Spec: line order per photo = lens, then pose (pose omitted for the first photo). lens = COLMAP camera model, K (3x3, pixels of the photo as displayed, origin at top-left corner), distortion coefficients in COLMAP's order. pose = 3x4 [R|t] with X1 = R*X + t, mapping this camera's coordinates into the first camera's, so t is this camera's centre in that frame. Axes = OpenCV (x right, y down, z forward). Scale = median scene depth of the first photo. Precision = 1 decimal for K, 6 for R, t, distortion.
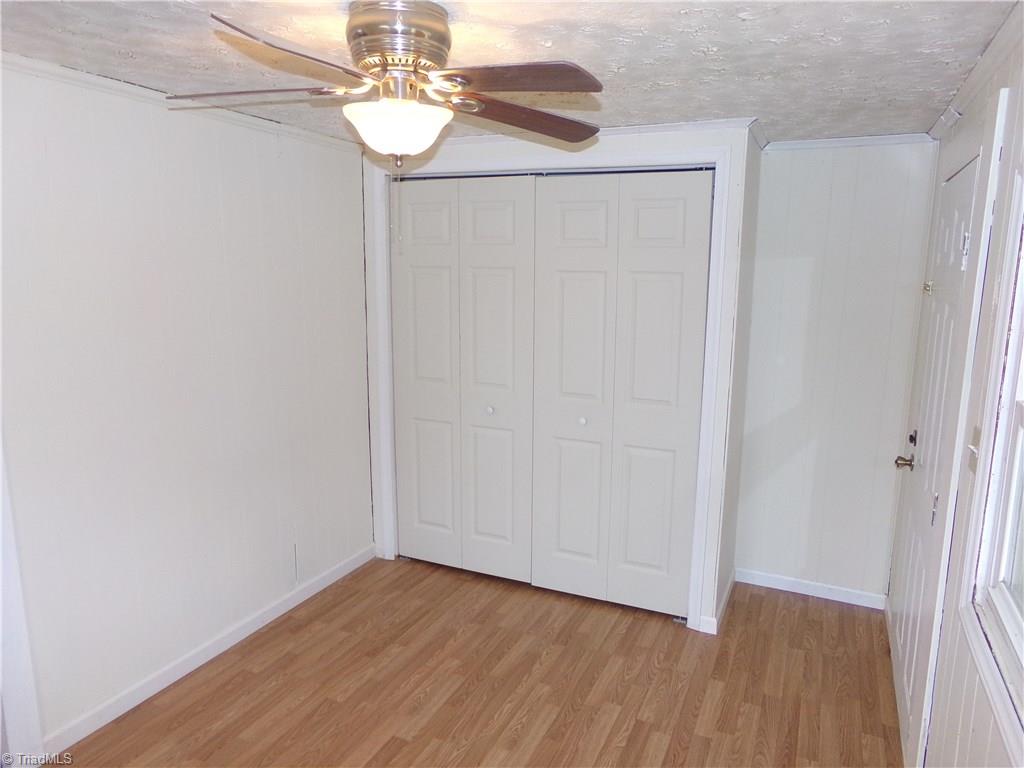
lens RADIAL K [[714.0, 0, 514.9], [0, 714.0, 389.7], [0, 0, 1]] dist [0.047013, -0.010760]
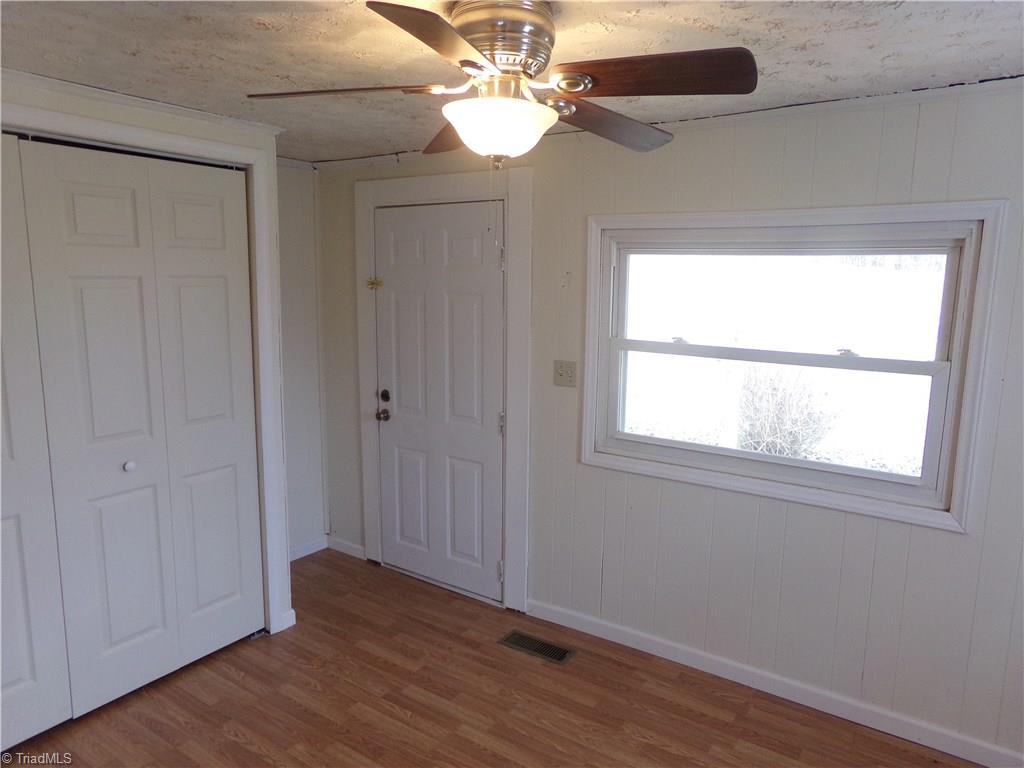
lens RADIAL K [[714.0, 0, 505.1], [0, 714.0, 384.1], [0, 0, 1]] dist [0.047013, -0.010760]
pose [[0.178860, -0.159934, 0.970788, -0.668928], [0.167751, 0.977209, 0.130085, -0.086620], [-0.969468, 0.139584, 0.201613, 0.491035]]
